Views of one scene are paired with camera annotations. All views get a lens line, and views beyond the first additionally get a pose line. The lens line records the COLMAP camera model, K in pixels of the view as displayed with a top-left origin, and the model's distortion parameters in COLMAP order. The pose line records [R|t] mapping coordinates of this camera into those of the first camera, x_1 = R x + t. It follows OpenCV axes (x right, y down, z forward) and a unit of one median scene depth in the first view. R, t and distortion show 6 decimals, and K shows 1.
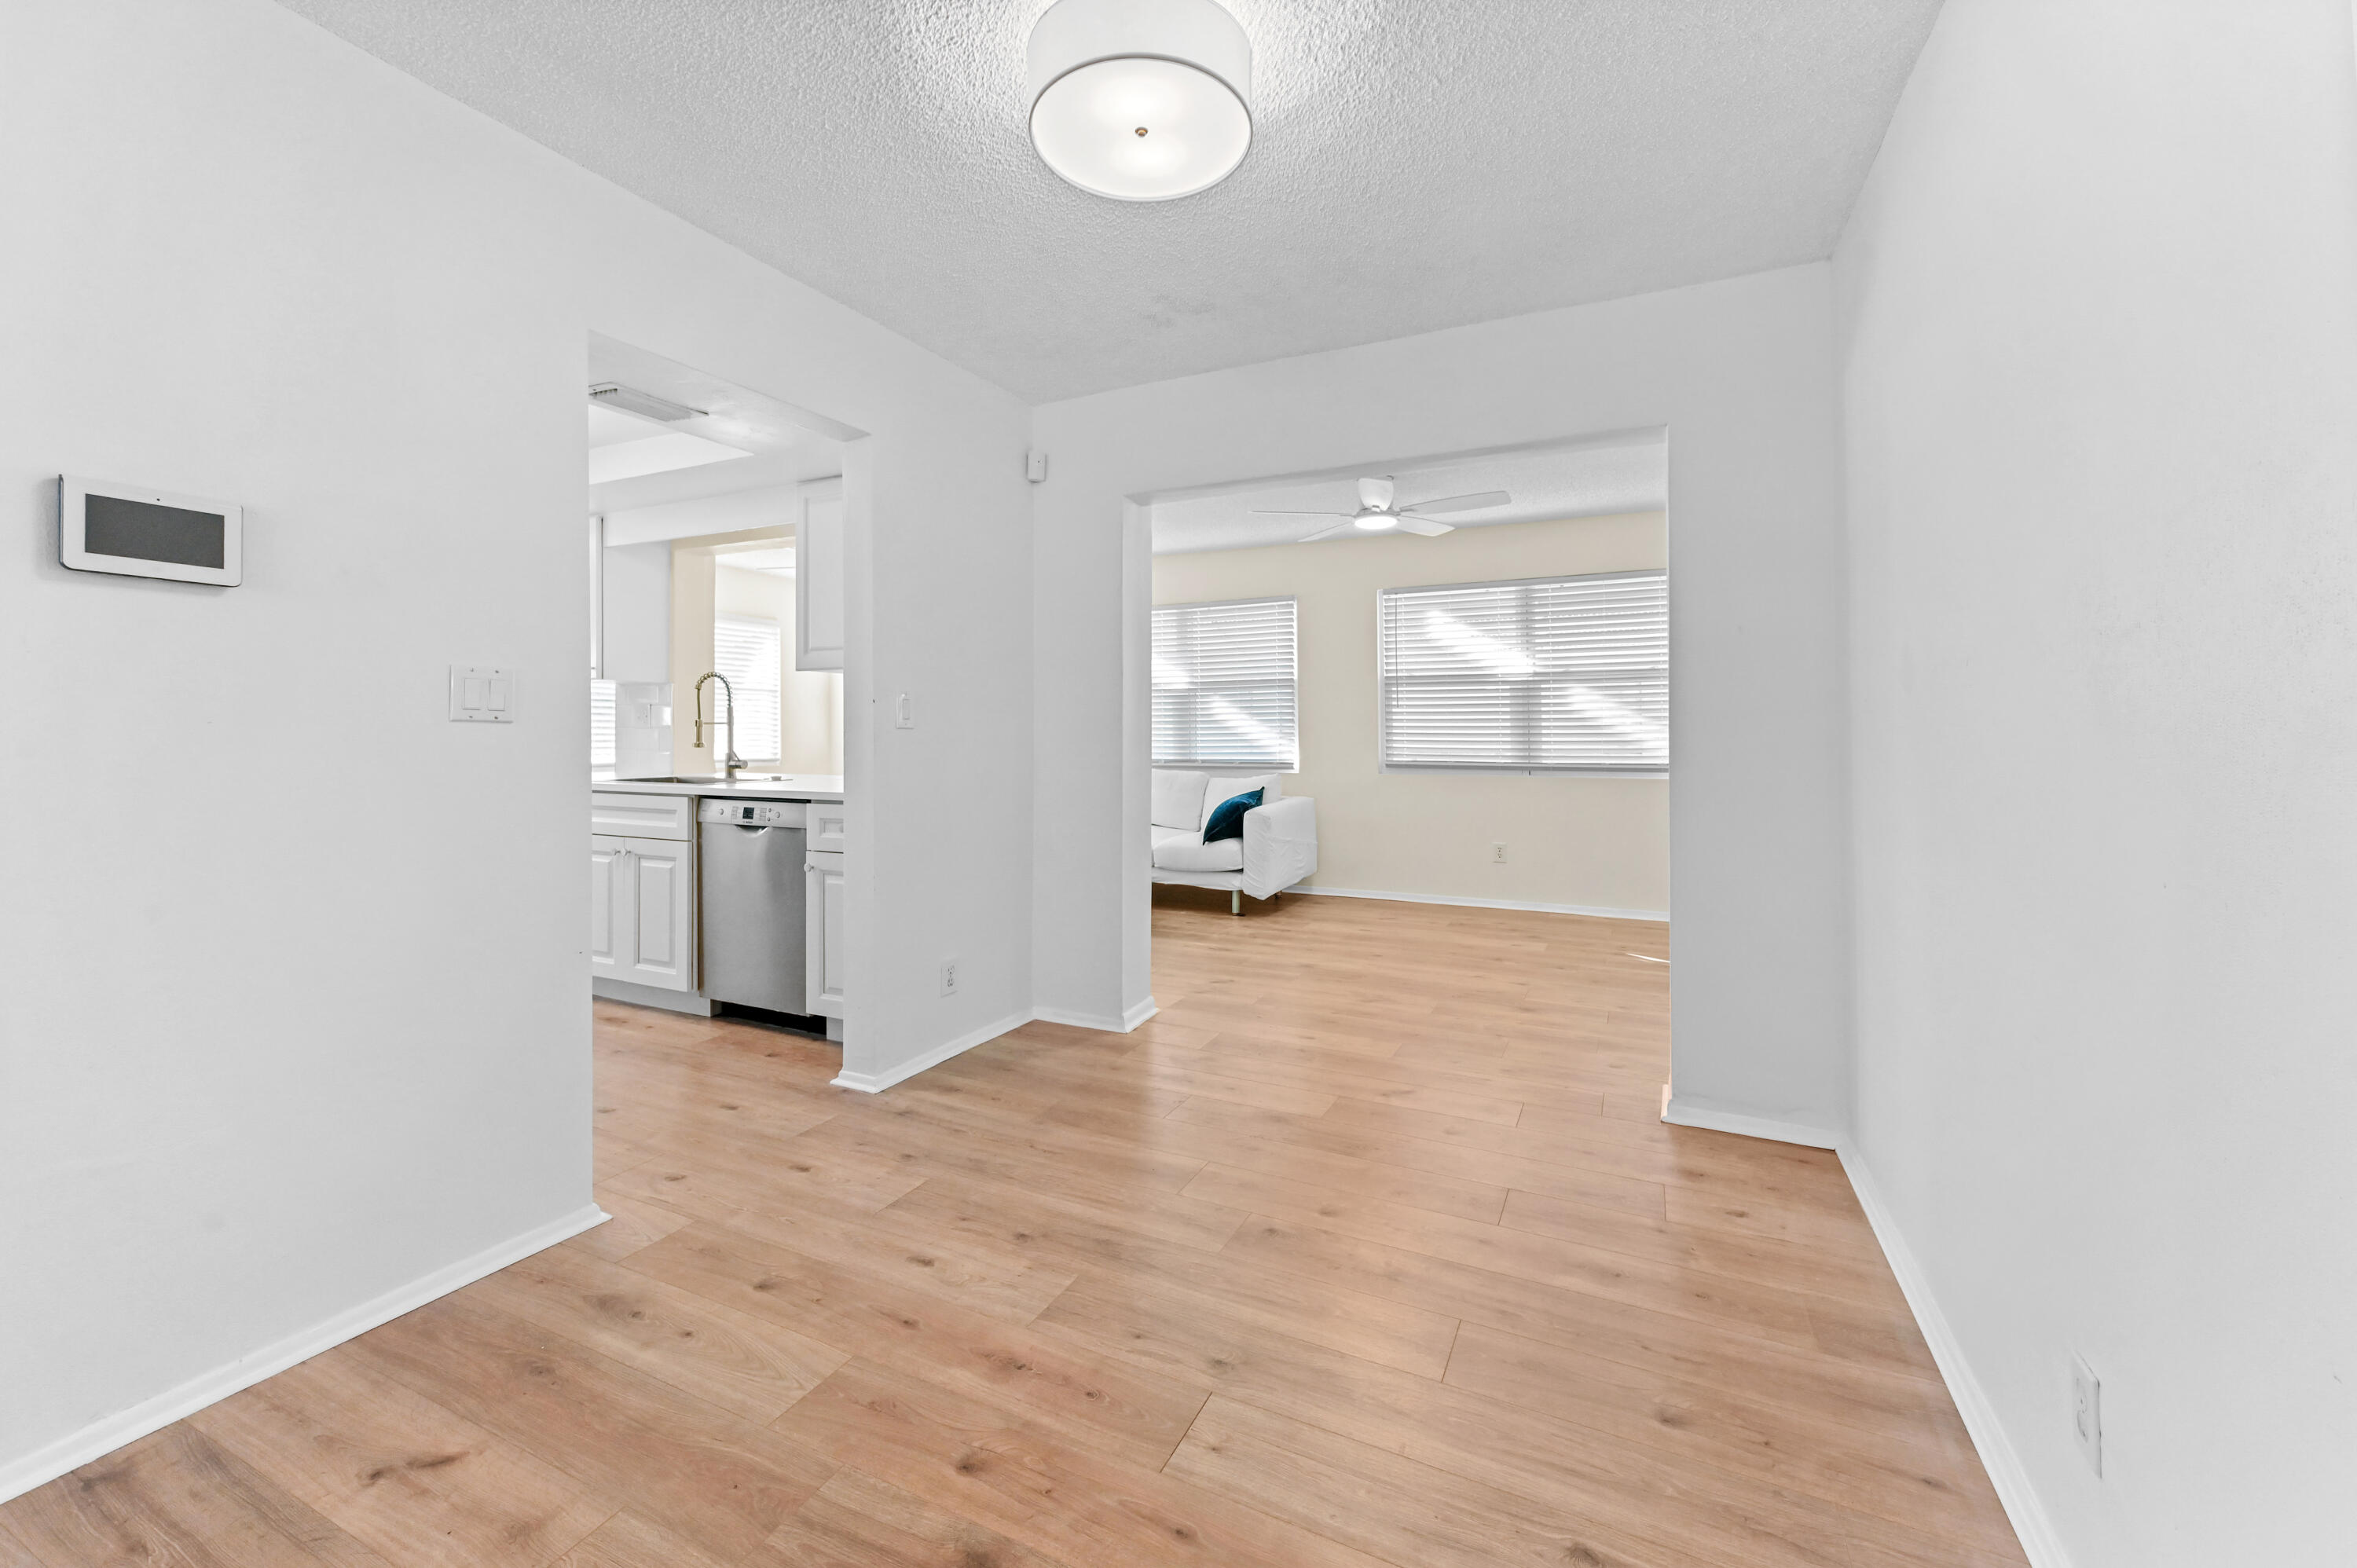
lens RADIAL K [[953.7, 0, 1183.6], [0, 953.7, 729.3], [0, 0, 1]] dist [0.014911, 0.000100]
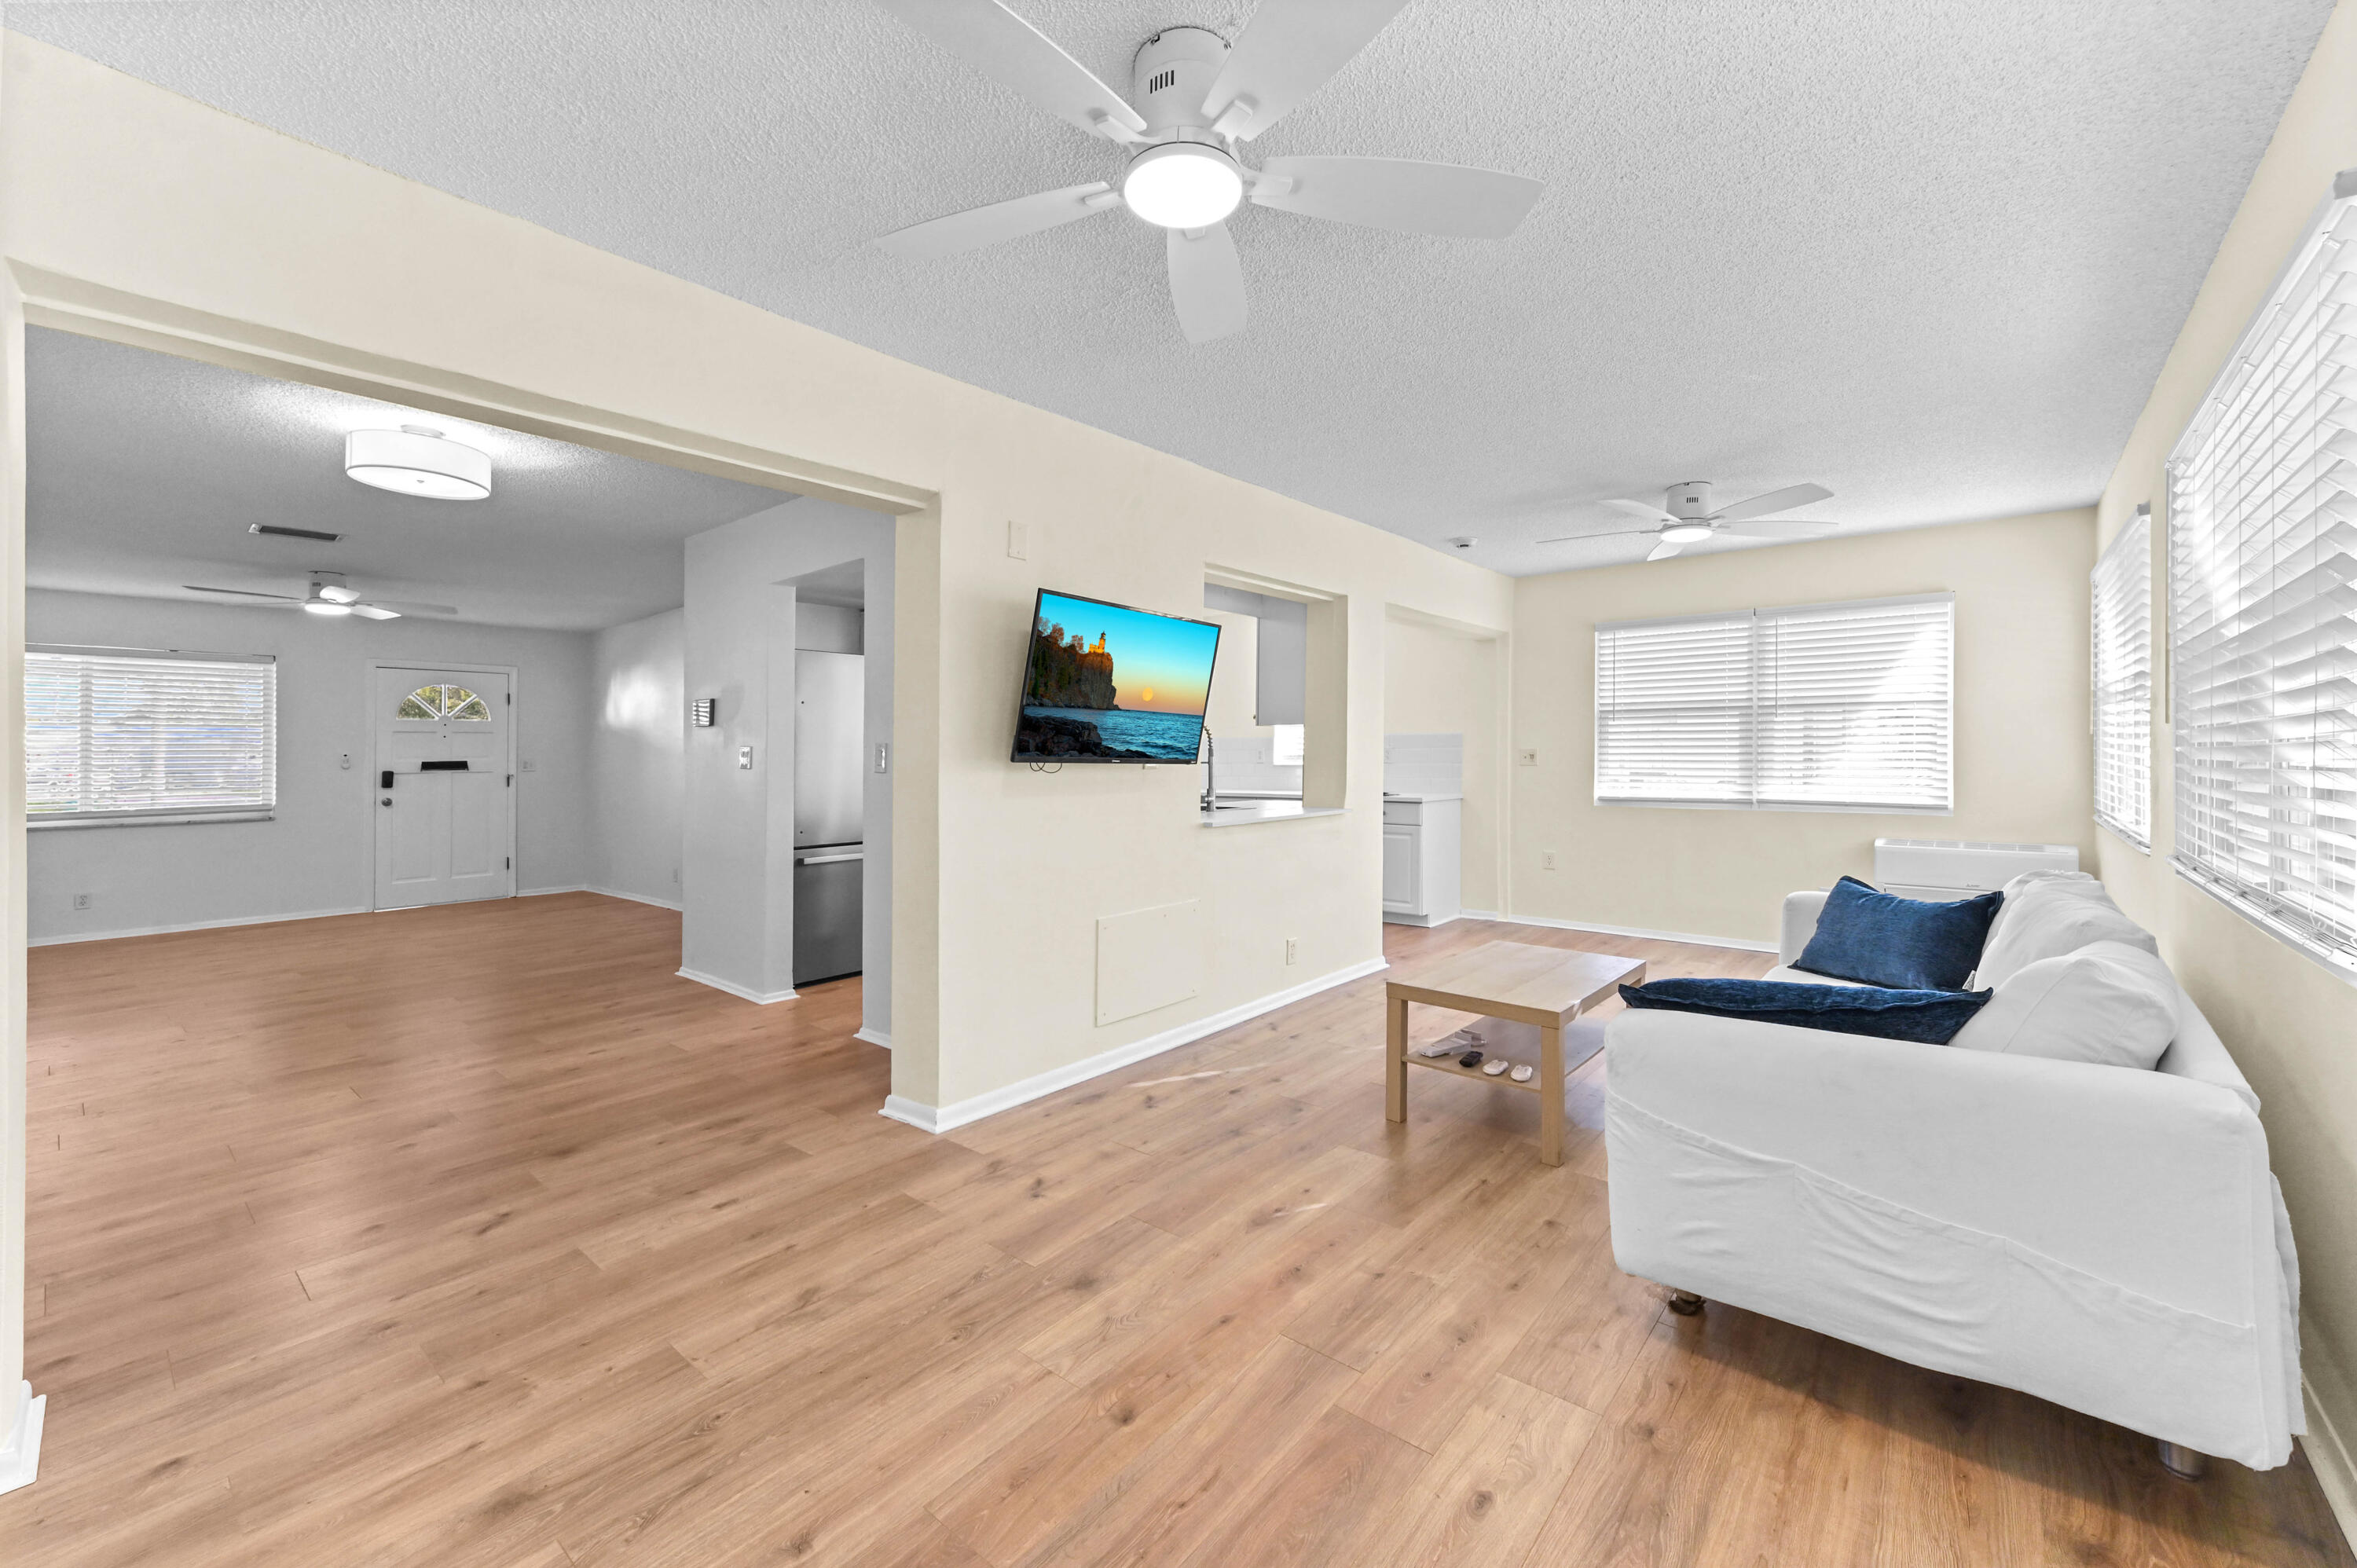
lens RADIAL K [[934.3, 0, 1175.5], [0, 934.3, 723.5], [0, 0, 1]] dist [0.007251, -0.000671]
pose [[-0.243119, -0.032499, -0.969452, 0.999617], [0.008736, 0.999325, -0.035691, -0.020433], [0.969957, -0.017146, -0.242671, 2.009933]]
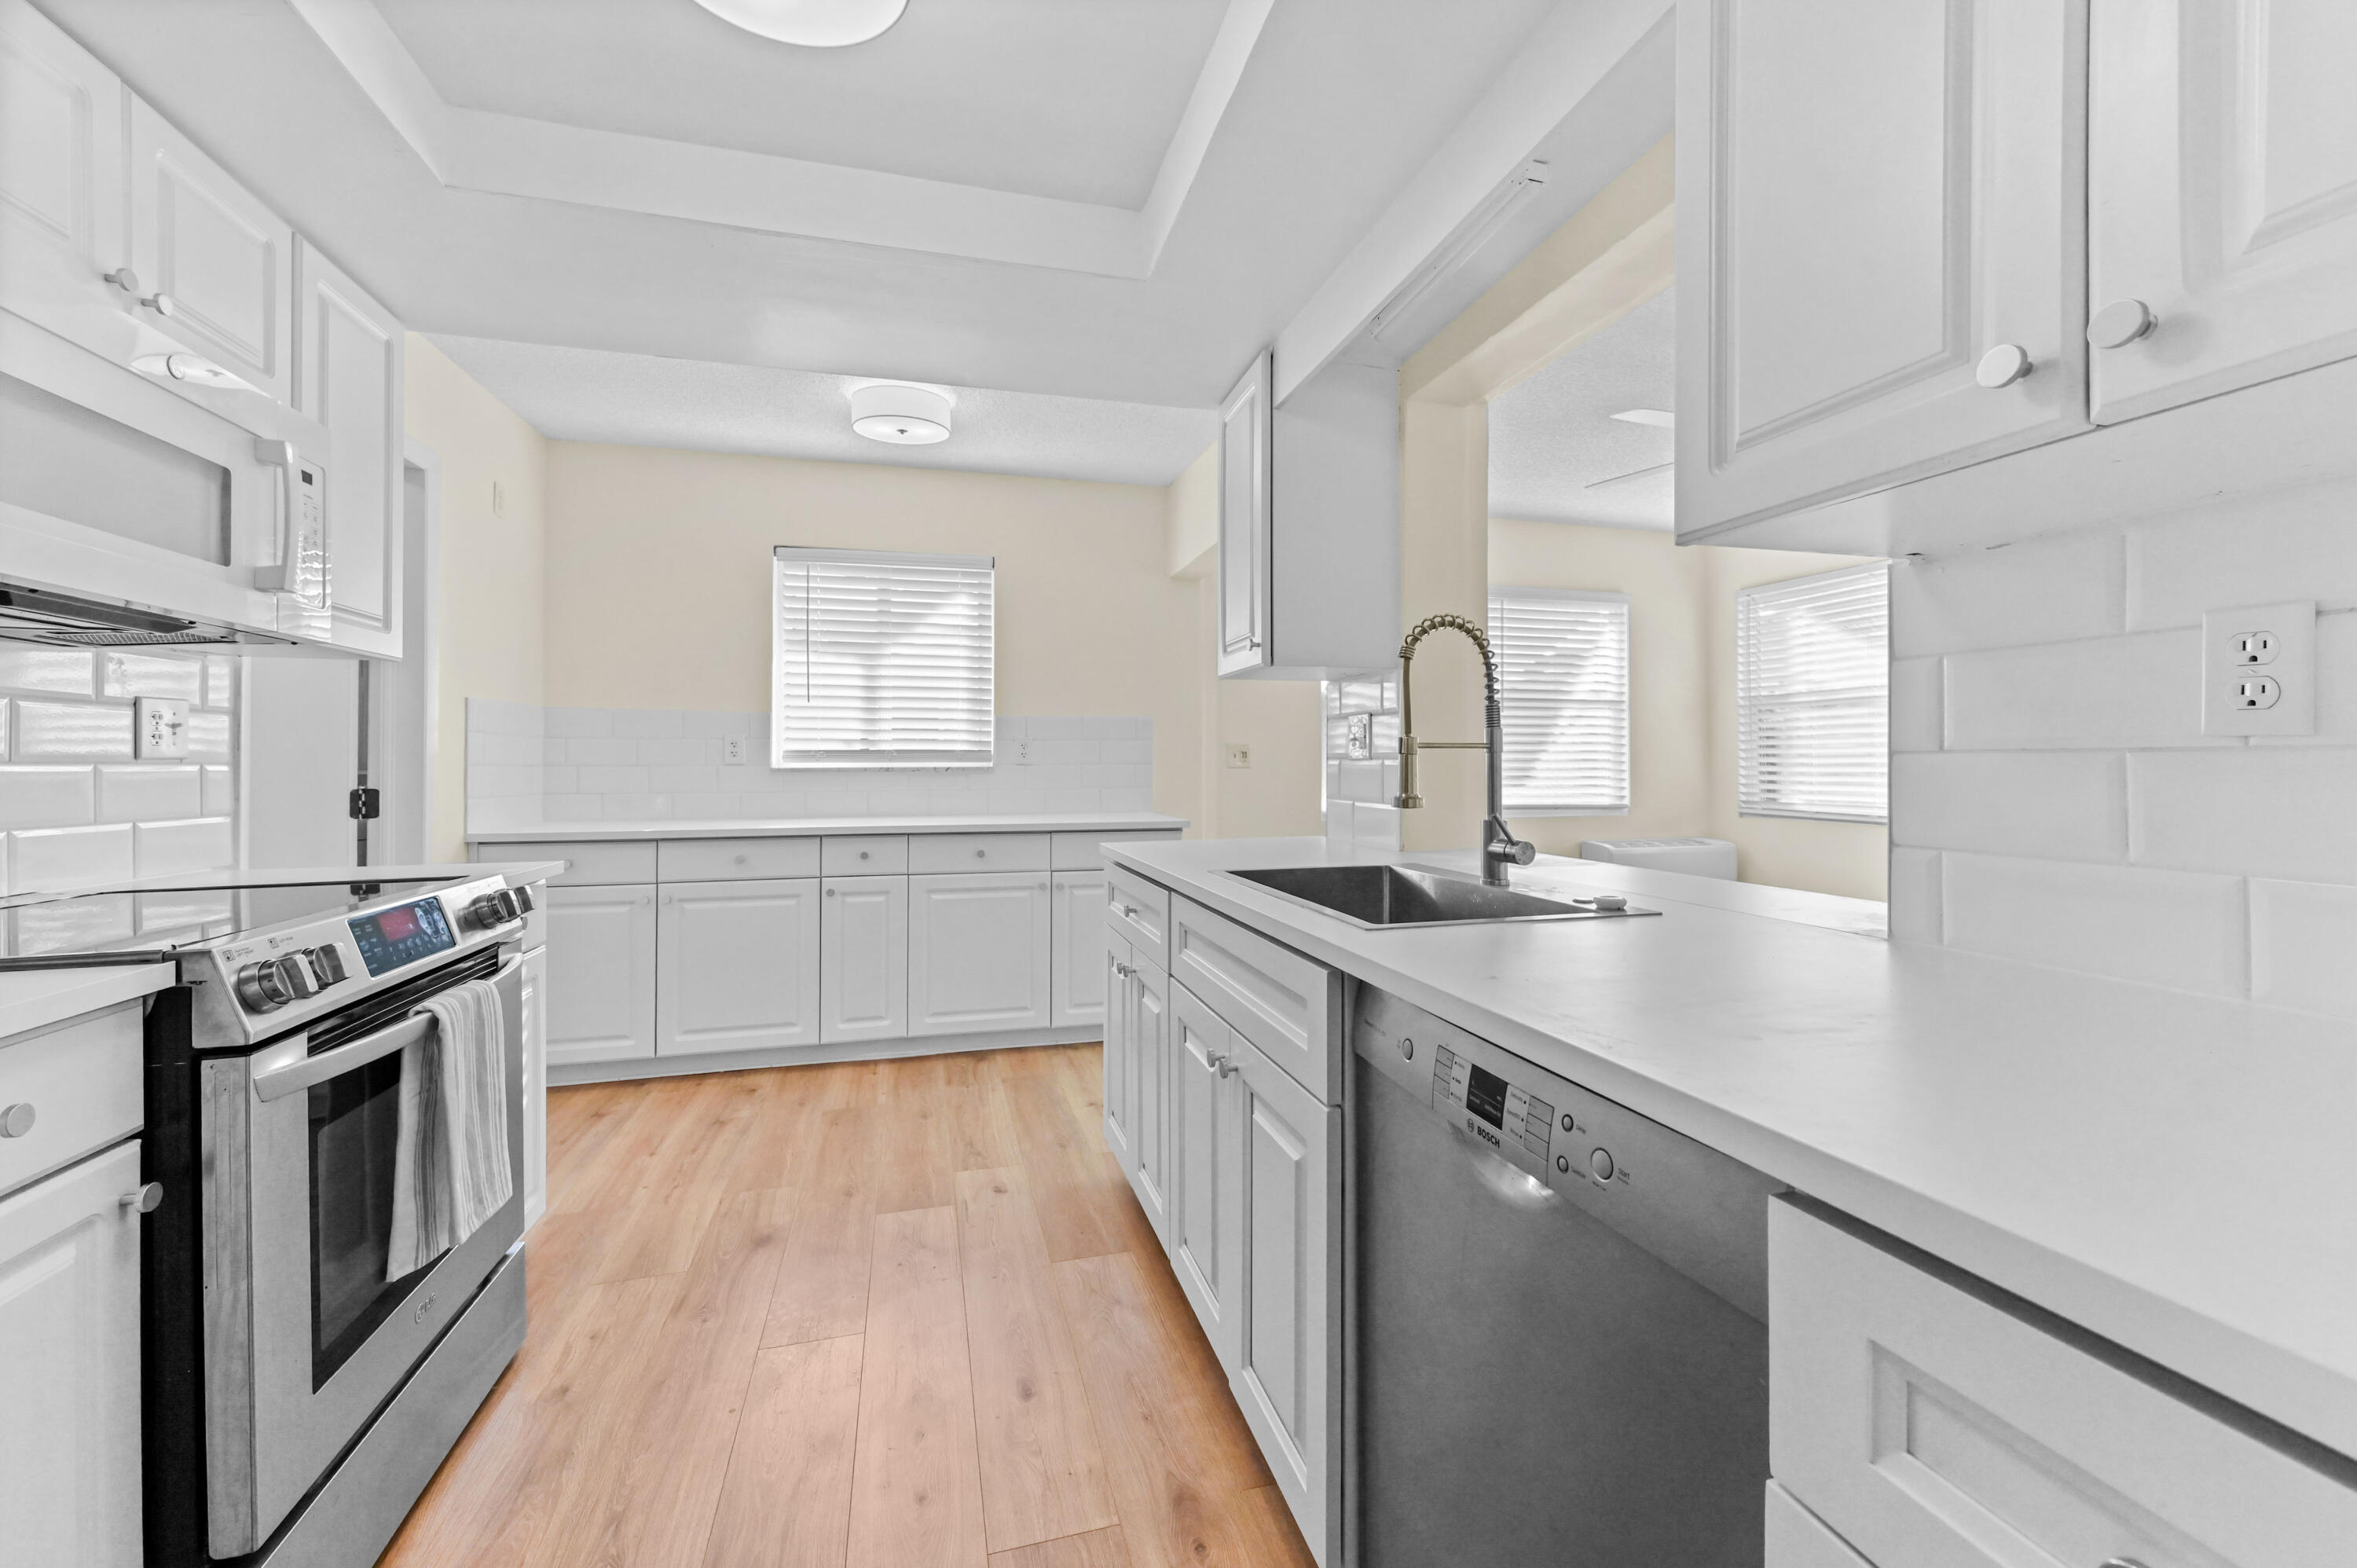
lens RADIAL K [[950.5, 0, 1184.8], [0, 950.5, 764.5], [0, 0, 1]] dist [0.013490, -0.000120]
pose [[0.669375, 0.001989, -0.742922, -0.439419], [0.001709, 0.999990, 0.004218, -0.000504], [0.742922, -0.004093, 0.669365, 1.057970]]
